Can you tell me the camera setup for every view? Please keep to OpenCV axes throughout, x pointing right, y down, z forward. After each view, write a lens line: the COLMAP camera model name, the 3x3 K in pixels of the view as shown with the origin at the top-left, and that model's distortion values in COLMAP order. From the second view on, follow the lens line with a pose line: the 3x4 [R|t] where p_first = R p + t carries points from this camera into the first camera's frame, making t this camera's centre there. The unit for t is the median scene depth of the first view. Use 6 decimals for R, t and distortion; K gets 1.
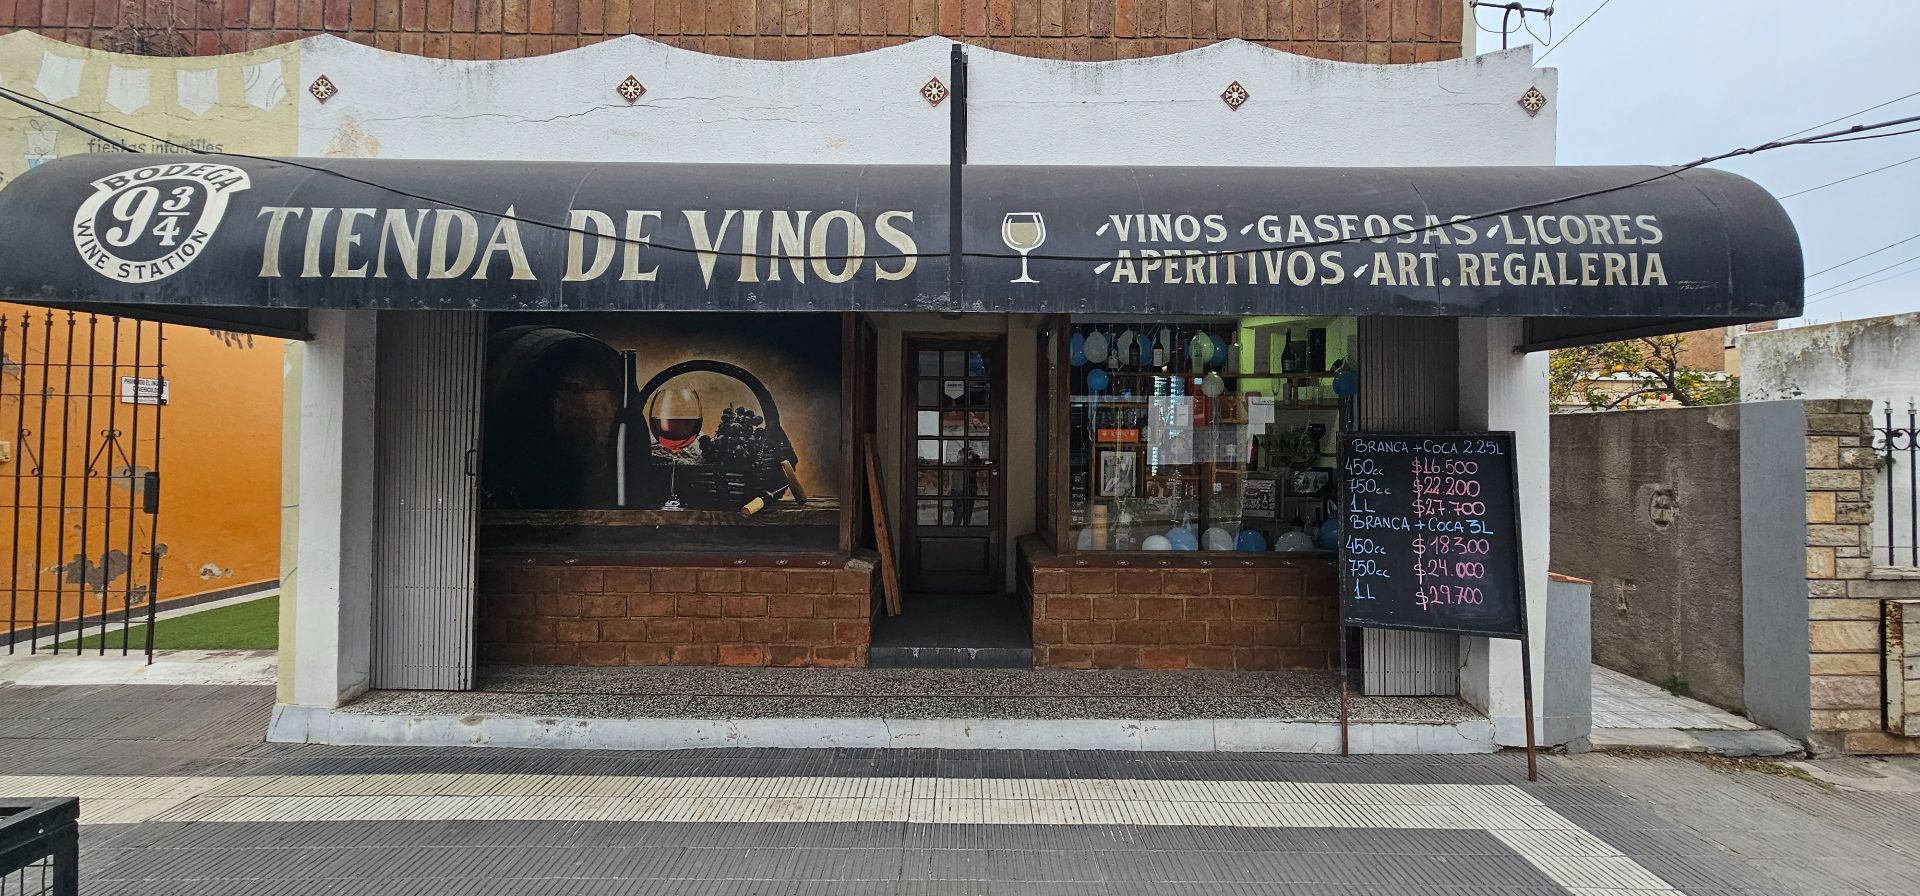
lens RADIAL K [[787.1, 0, 968.8], [0, 787.1, 430.5], [0, 0, 1]] dist [-0.002532, 0.000886]
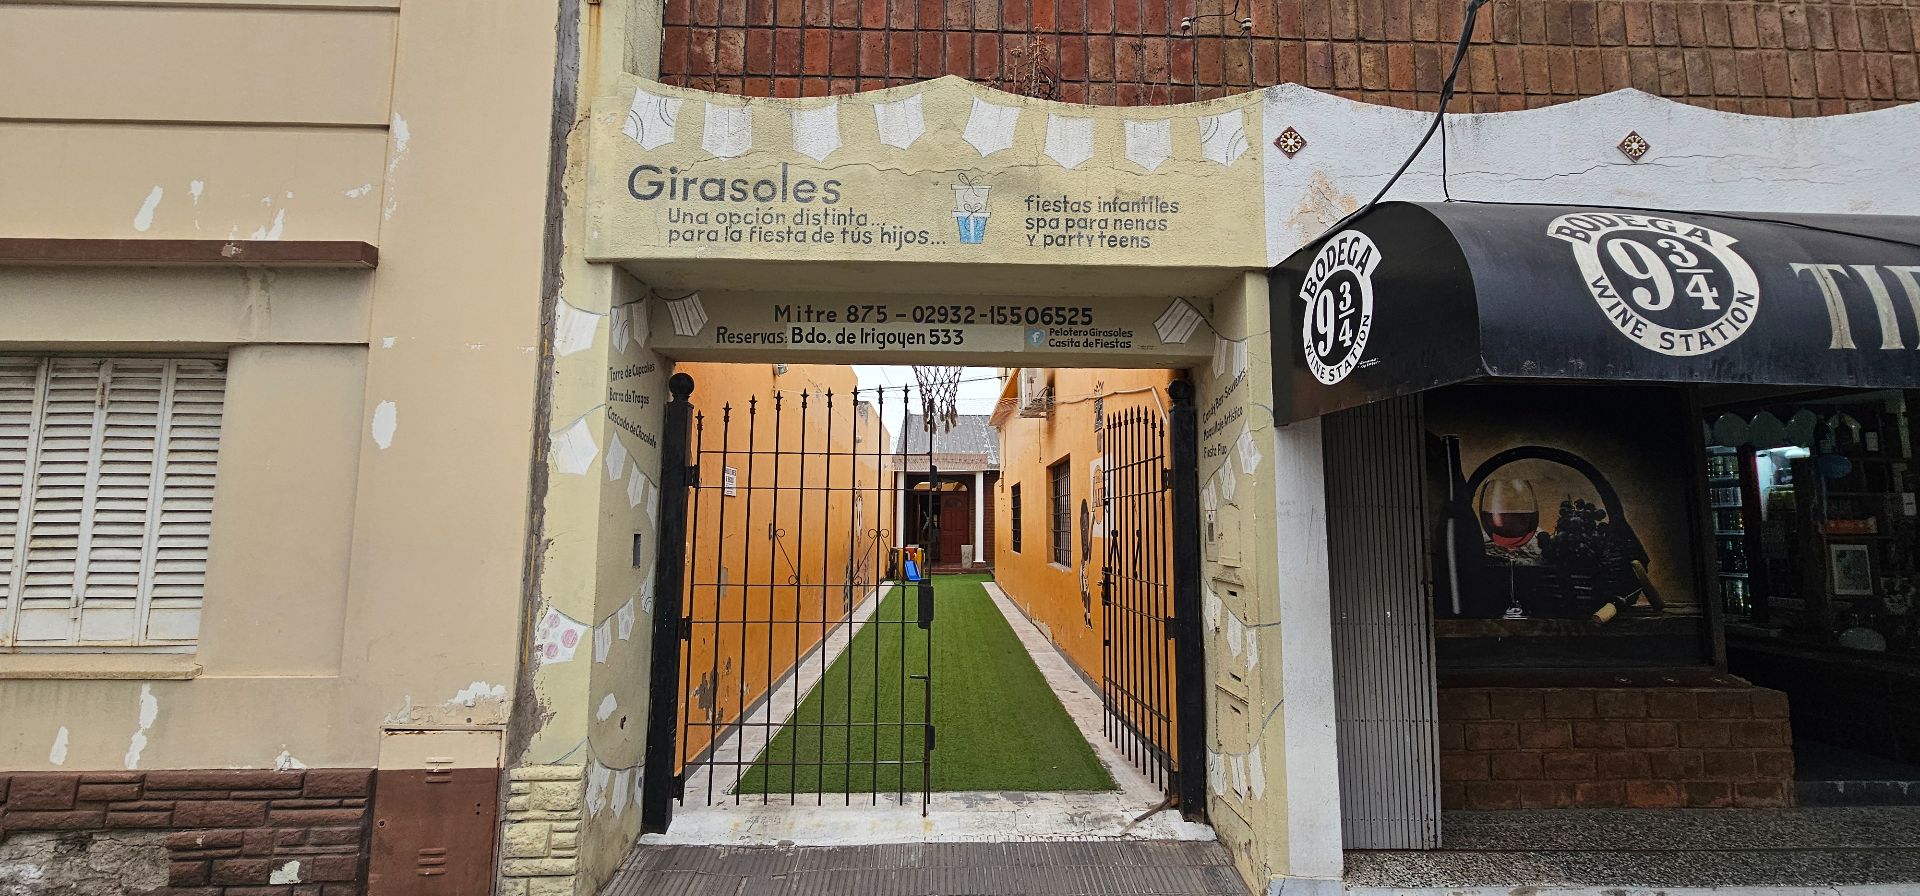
lens RADIAL K [[779.6, 0, 955.6], [0, 779.6, 432.4], [0, 0, 1]] dist [-0.001188, 0.000544]
pose [[0.999605, -0.001160, 0.028085, -1.218296], [0.003895, 0.995223, -0.097554, -0.026274], [-0.027838, 0.097625, 0.994834, 0.170634]]
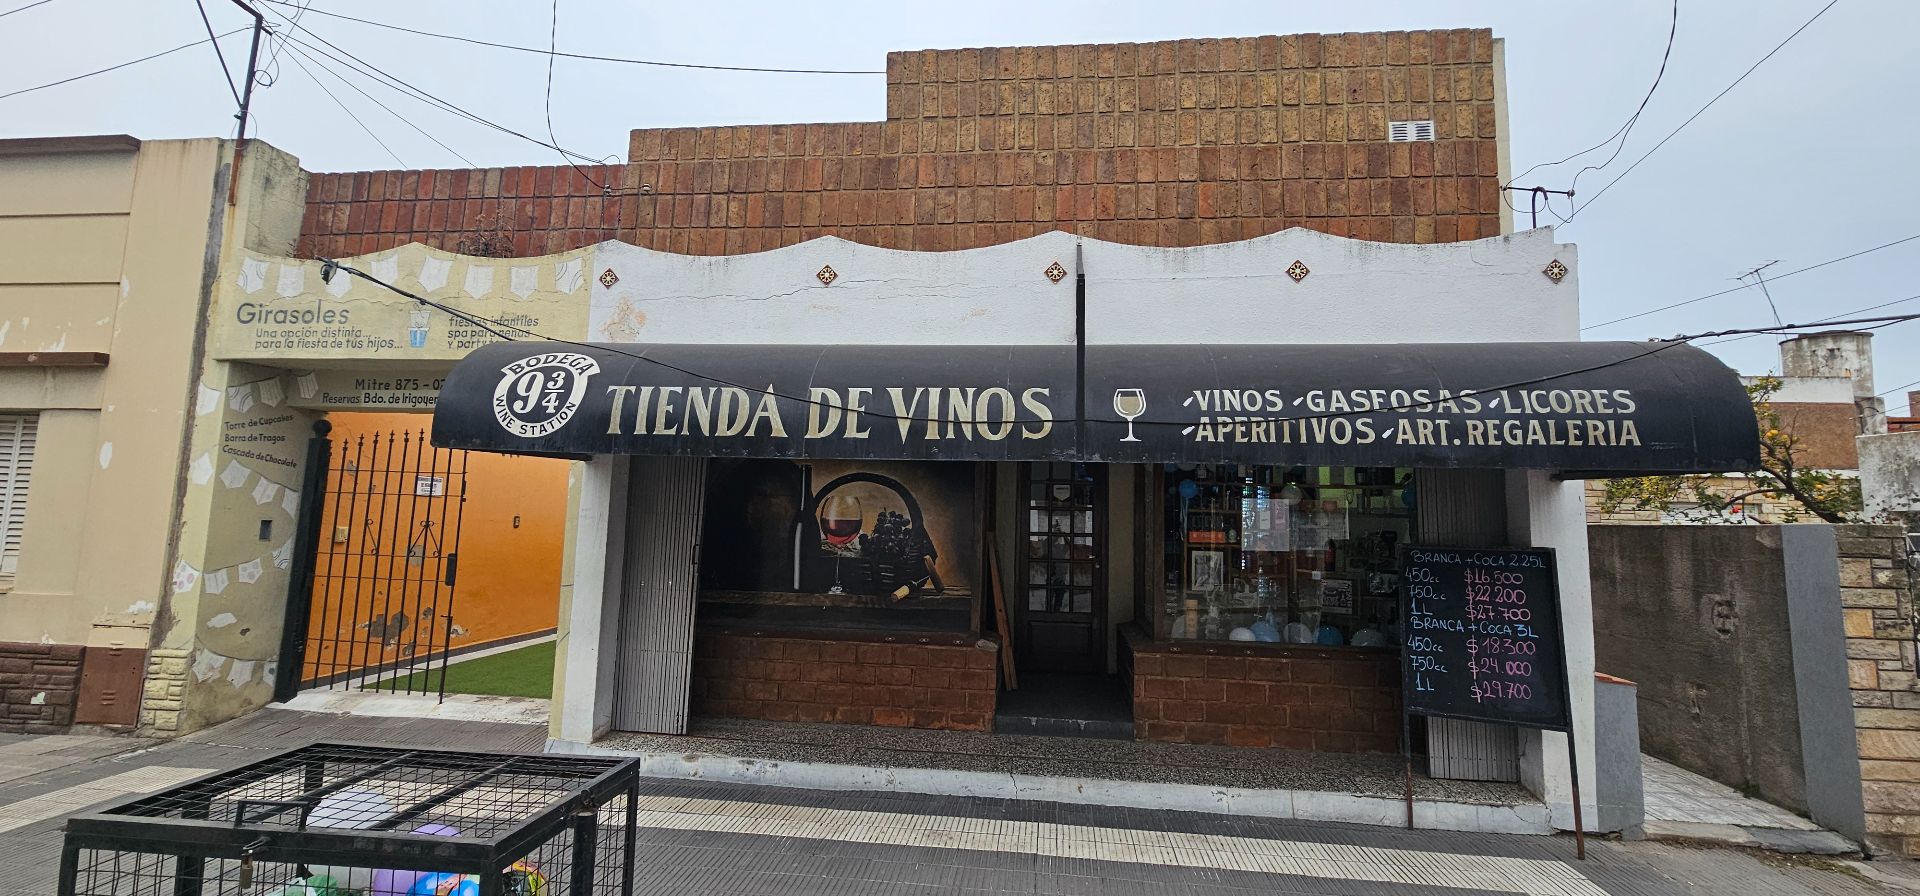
lens RADIAL K [[787.1, 0, 968.8], [0, 787.1, 430.5], [0, 0, 1]] dist [-0.002532, 0.000886]
pose [[0.993385, 0.004601, -0.114739, -0.035281], [-0.015652, 0.995297, -0.095603, -0.047215], [0.113759, 0.096766, 0.988785, -0.266419]]
